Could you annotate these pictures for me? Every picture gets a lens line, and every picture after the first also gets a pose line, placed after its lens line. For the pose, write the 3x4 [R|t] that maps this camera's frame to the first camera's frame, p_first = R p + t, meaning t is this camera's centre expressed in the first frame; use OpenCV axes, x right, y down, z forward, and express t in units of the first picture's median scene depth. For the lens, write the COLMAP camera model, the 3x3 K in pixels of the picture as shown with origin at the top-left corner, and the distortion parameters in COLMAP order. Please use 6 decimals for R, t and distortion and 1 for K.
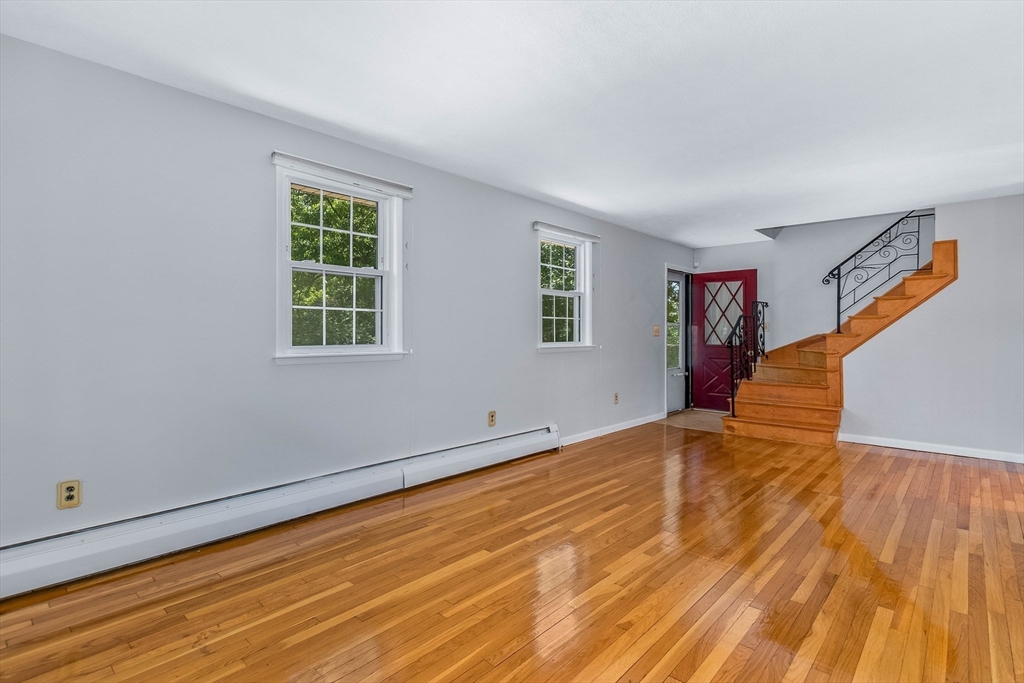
lens RADIAL K [[496.6, 0, 511.5], [0, 496.6, 337.5], [0, 0, 1]] dist [0.002648, -0.000036]
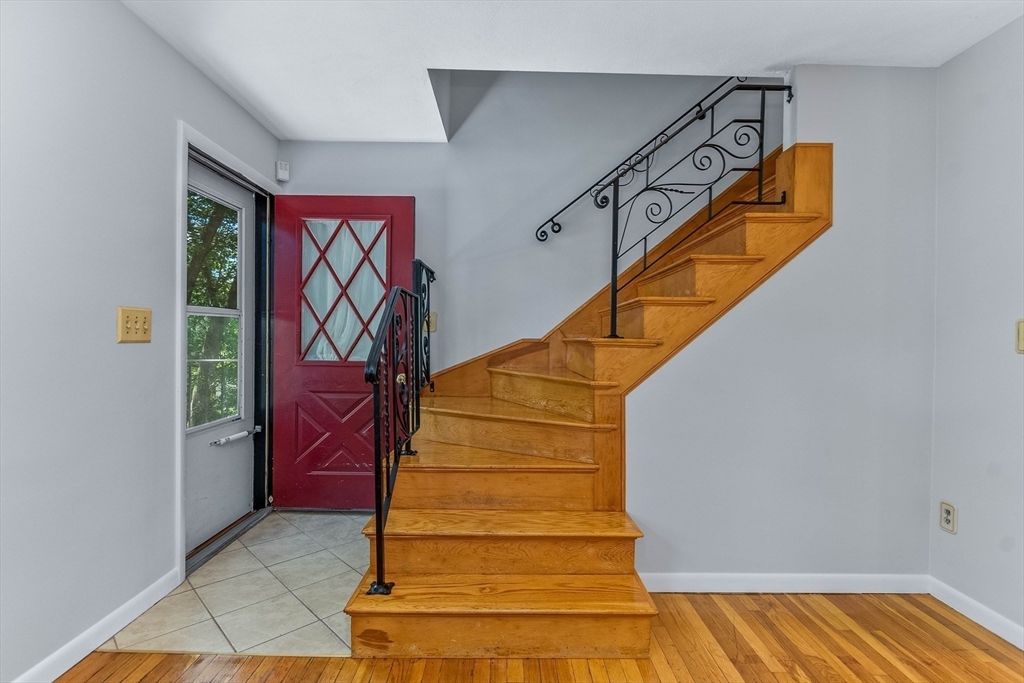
lens RADIAL K [[496.6, 0, 511.5], [0, 496.6, 337.5], [0, 0, 1]] dist [0.002648, -0.000036]
pose [[0.727095, 0.007090, 0.686501, 0.240648], [-0.004760, 0.999975, -0.005286, -0.004985], [-0.686521, 0.000576, 0.727110, 0.598433]]
